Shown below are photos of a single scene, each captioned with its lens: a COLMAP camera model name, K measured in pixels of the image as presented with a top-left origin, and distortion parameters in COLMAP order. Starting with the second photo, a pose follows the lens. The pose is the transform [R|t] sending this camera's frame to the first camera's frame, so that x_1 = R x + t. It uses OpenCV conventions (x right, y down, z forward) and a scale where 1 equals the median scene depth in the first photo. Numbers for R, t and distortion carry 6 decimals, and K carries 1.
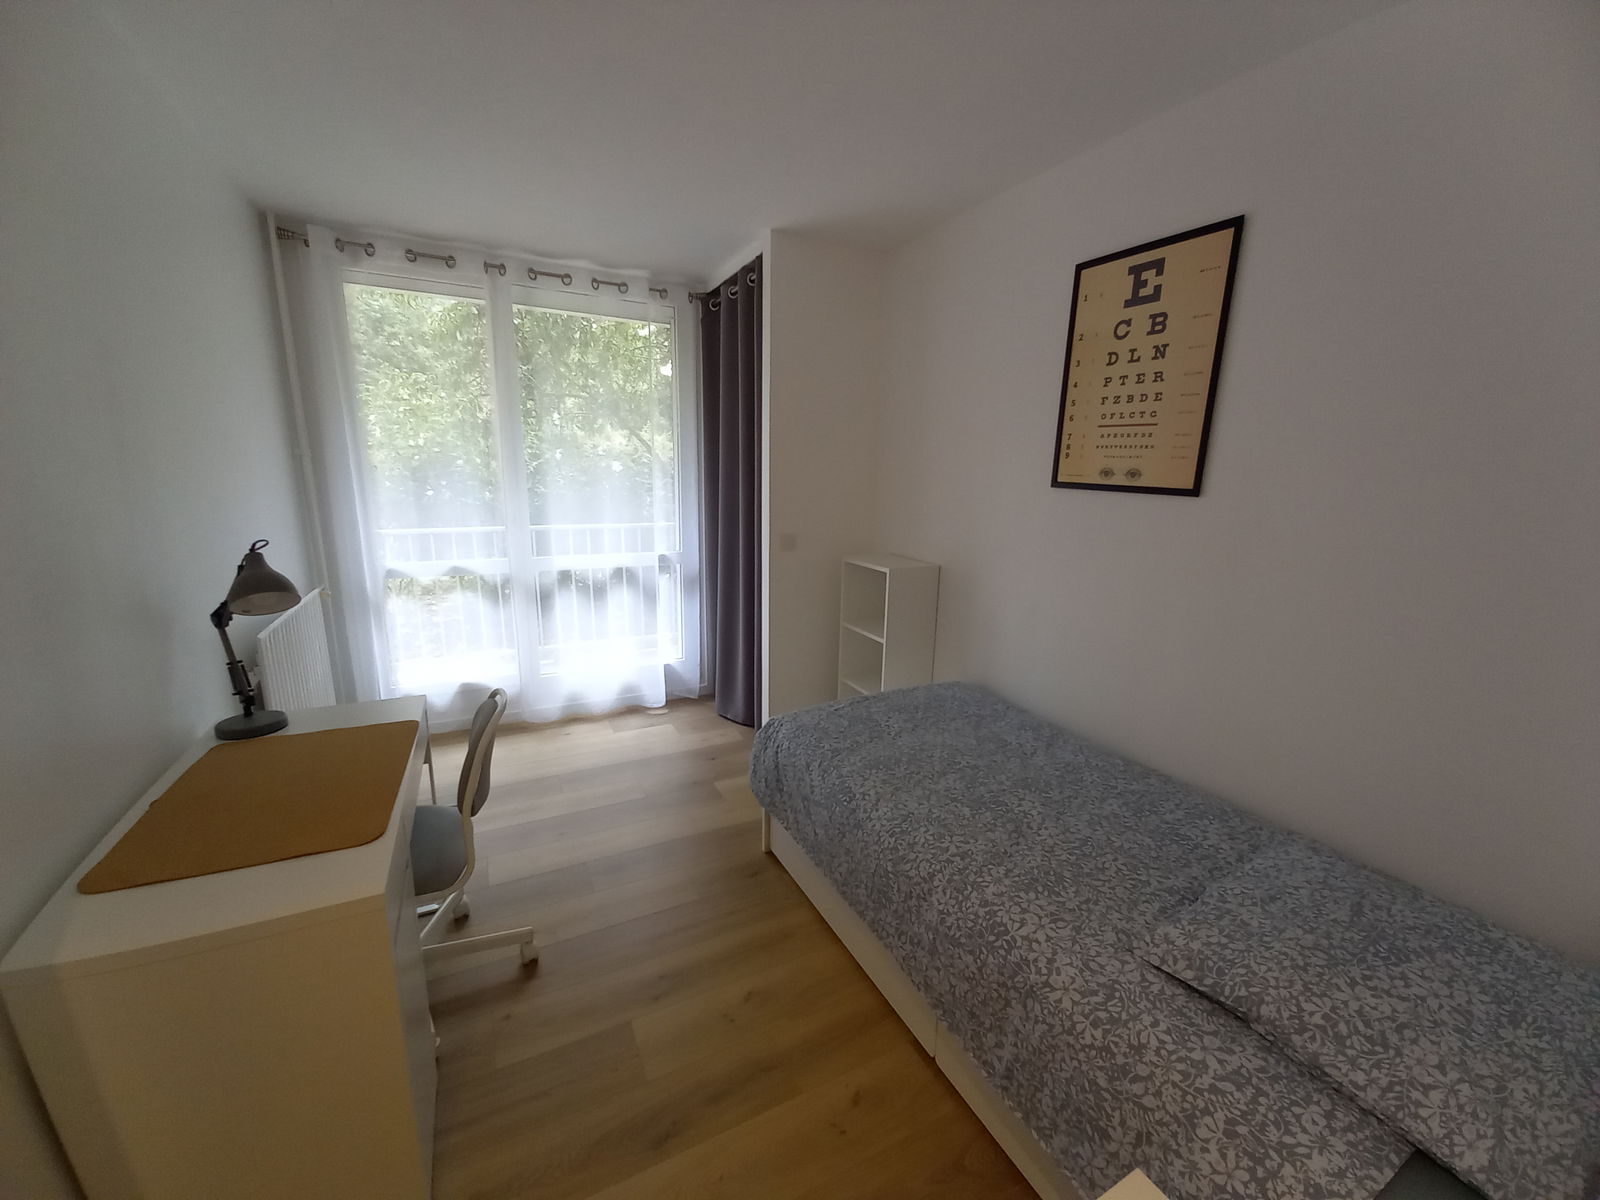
lens RADIAL K [[630.2, 0, 810.3], [0, 630.2, 606.1], [0, 0, 1]] dist [-0.000484, -0.000400]
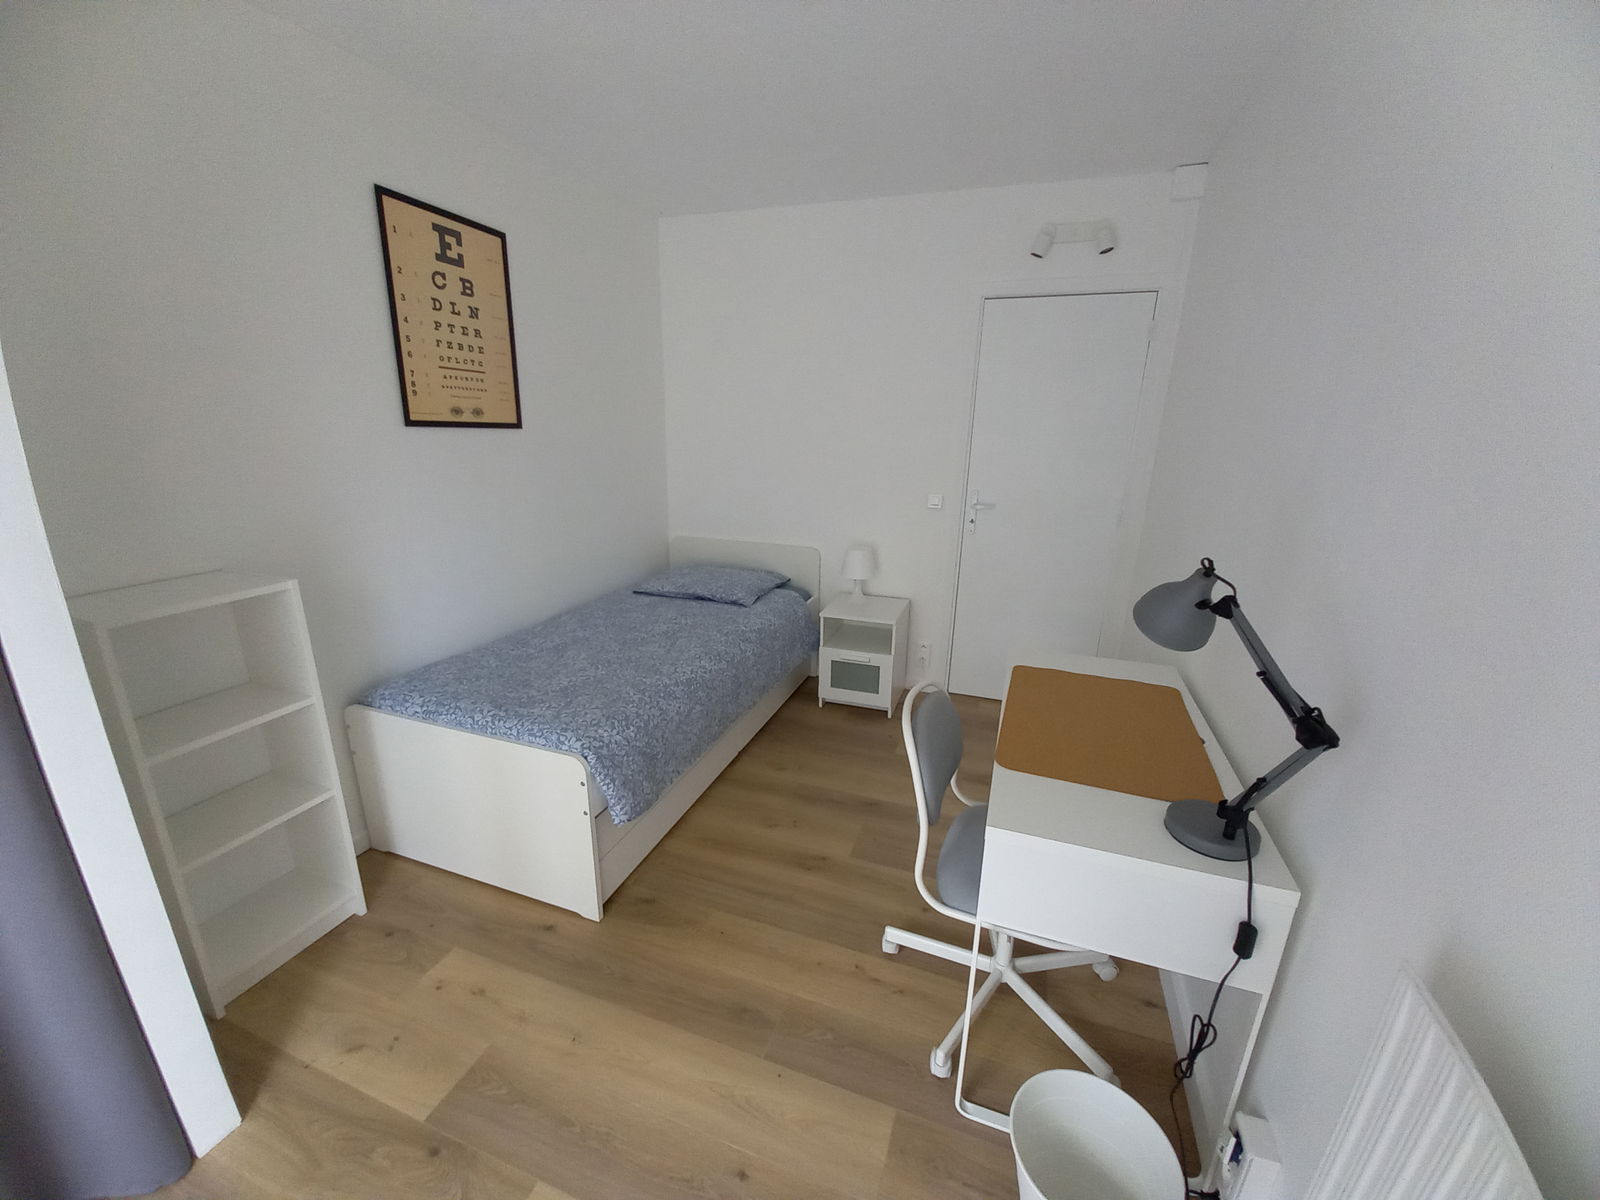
lens RADIAL K [[630.2, 0, 807.2], [0, 630.2, 603.1], [0, 0, 1]] dist [-0.000484, -0.000400]
pose [[-0.677014, -0.240850, 0.695445, -0.858256], [0.122827, 0.894708, 0.429431, -0.324608], [-0.725649, 0.376150, -0.576147, 1.379347]]
